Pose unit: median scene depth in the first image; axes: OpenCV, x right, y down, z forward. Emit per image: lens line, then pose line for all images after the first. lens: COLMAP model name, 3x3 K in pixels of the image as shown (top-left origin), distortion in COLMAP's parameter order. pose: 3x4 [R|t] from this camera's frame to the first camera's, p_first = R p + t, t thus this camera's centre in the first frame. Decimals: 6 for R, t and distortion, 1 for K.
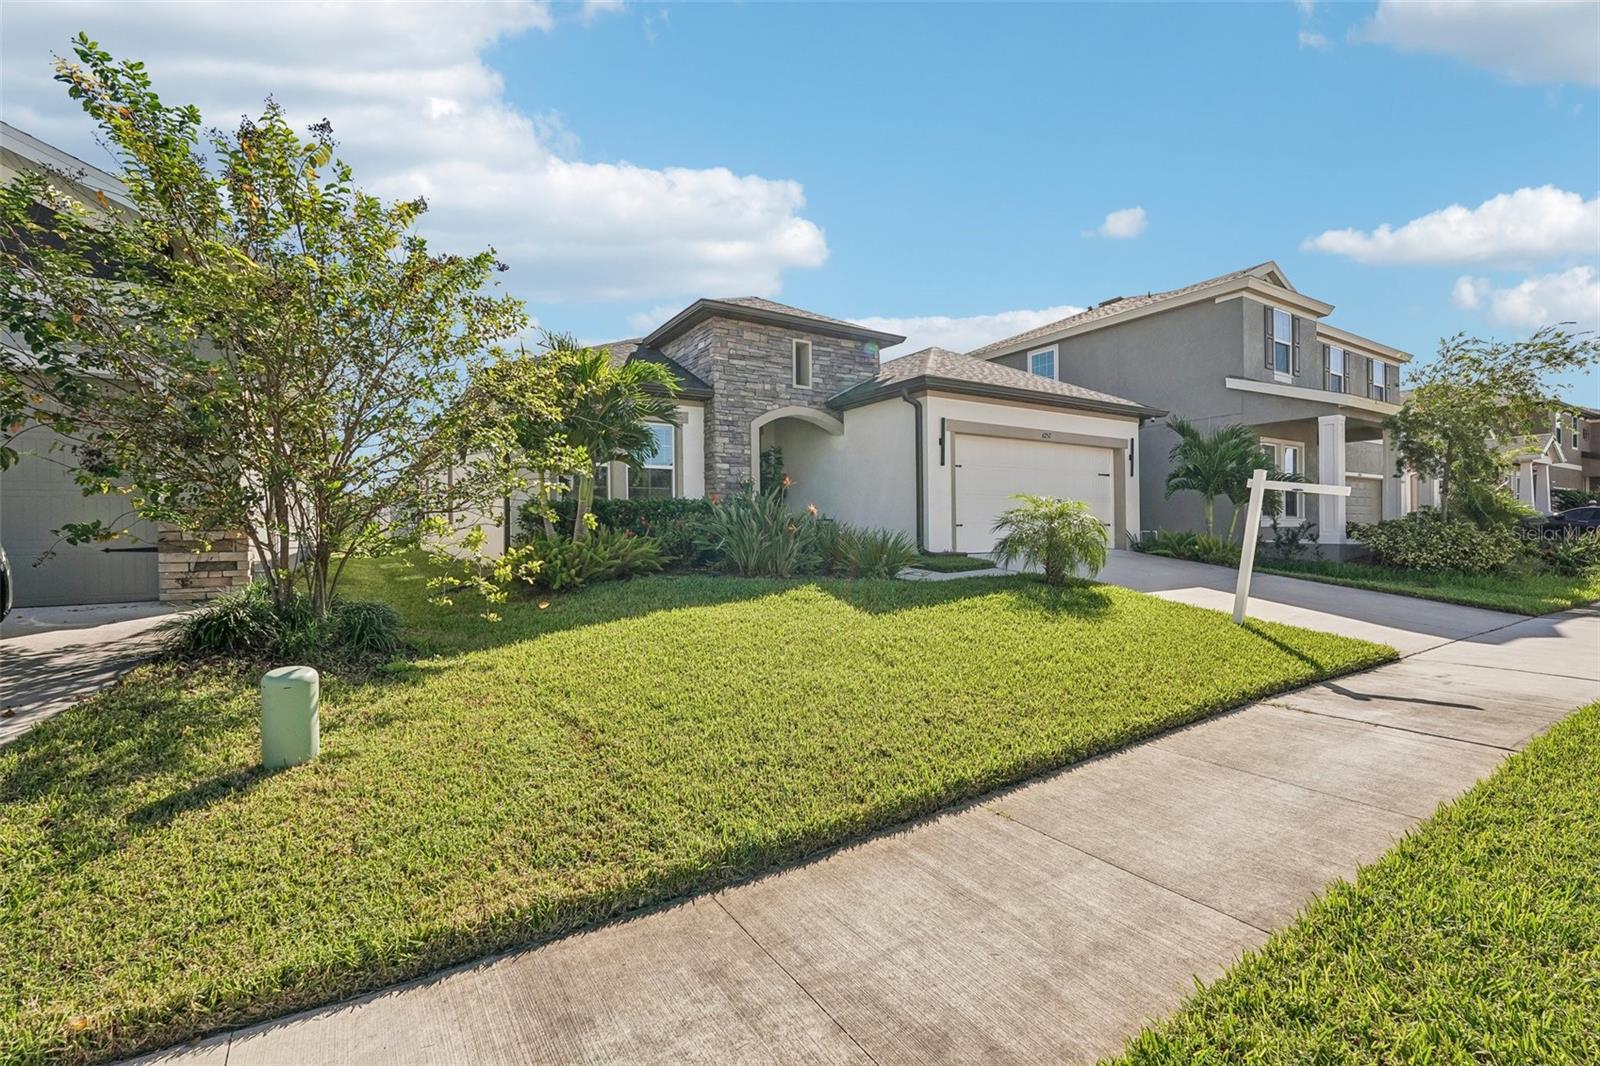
lens RADIAL K [[711.4, 0, 801.9], [0, 711.4, 531.6], [0, 0, 1]] dist [-0.001971, 0.004157]
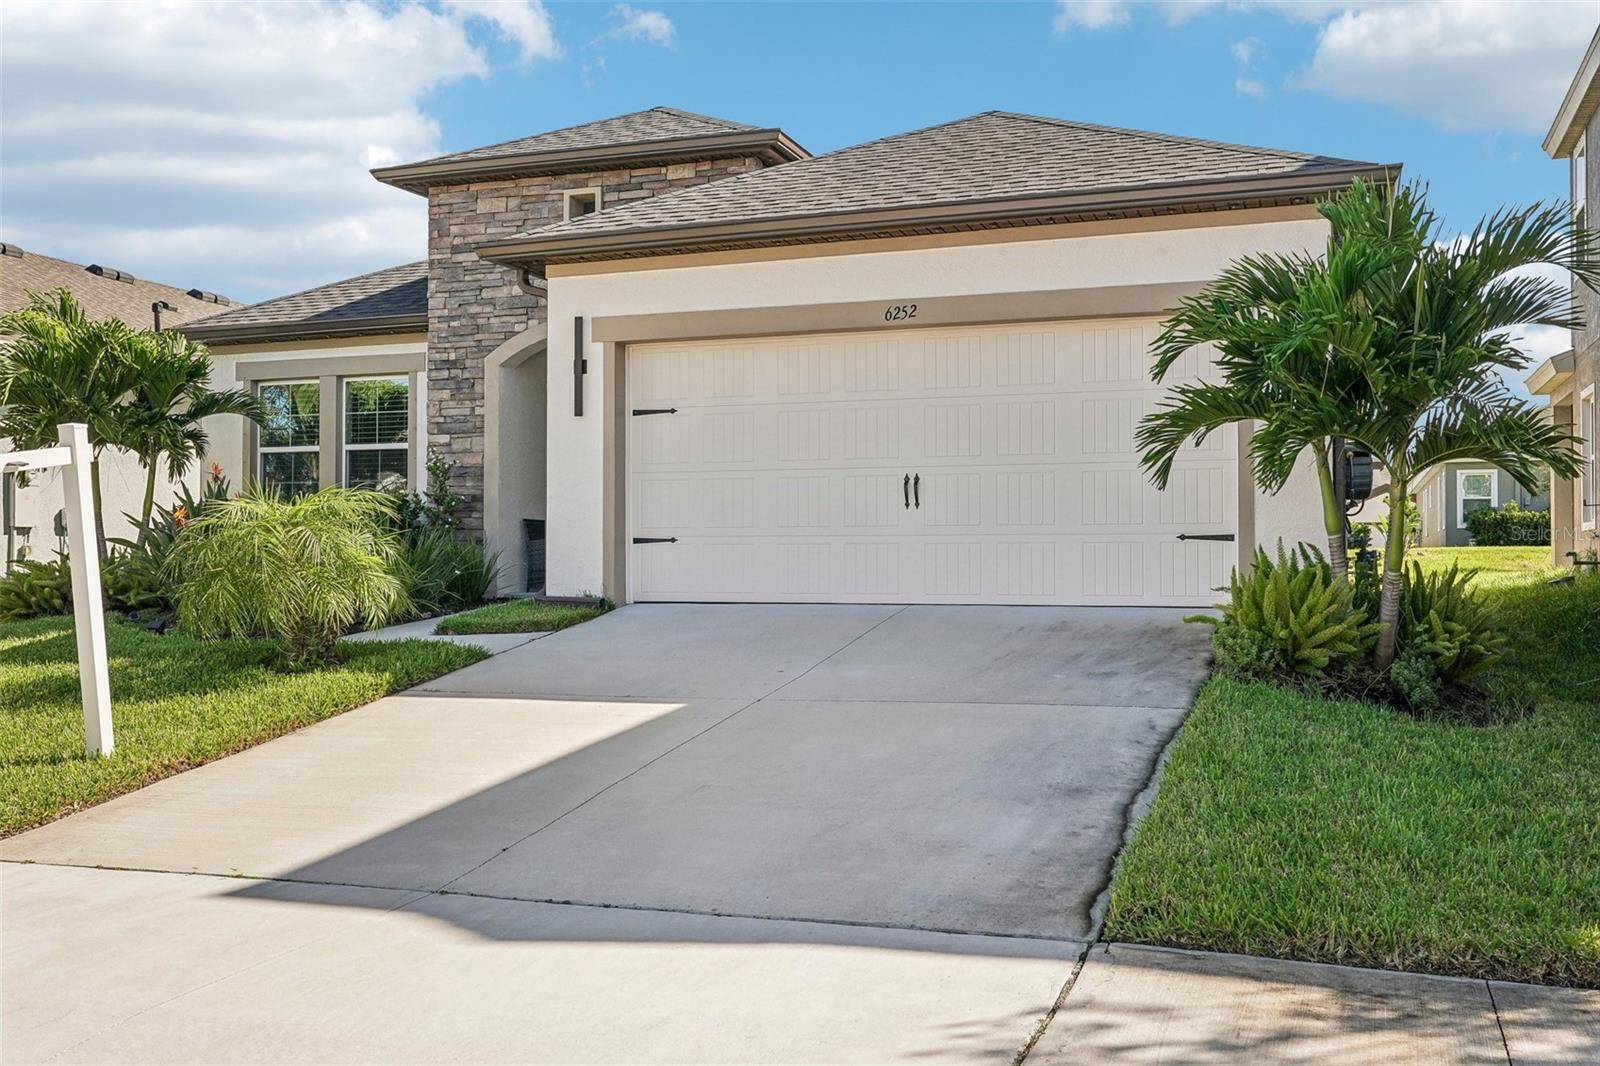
lens RADIAL K [[1507.8, 0, 797.7], [0, 1507.8, 530.4], [0, 0, 1]] dist [0.019804, 0.000000]
pose [[0.591268, -0.002786, -0.806471, 1.054029], [-0.003338, 0.999977, -0.005902, -0.009849], [0.806469, 0.006181, 0.591245, 0.492166]]
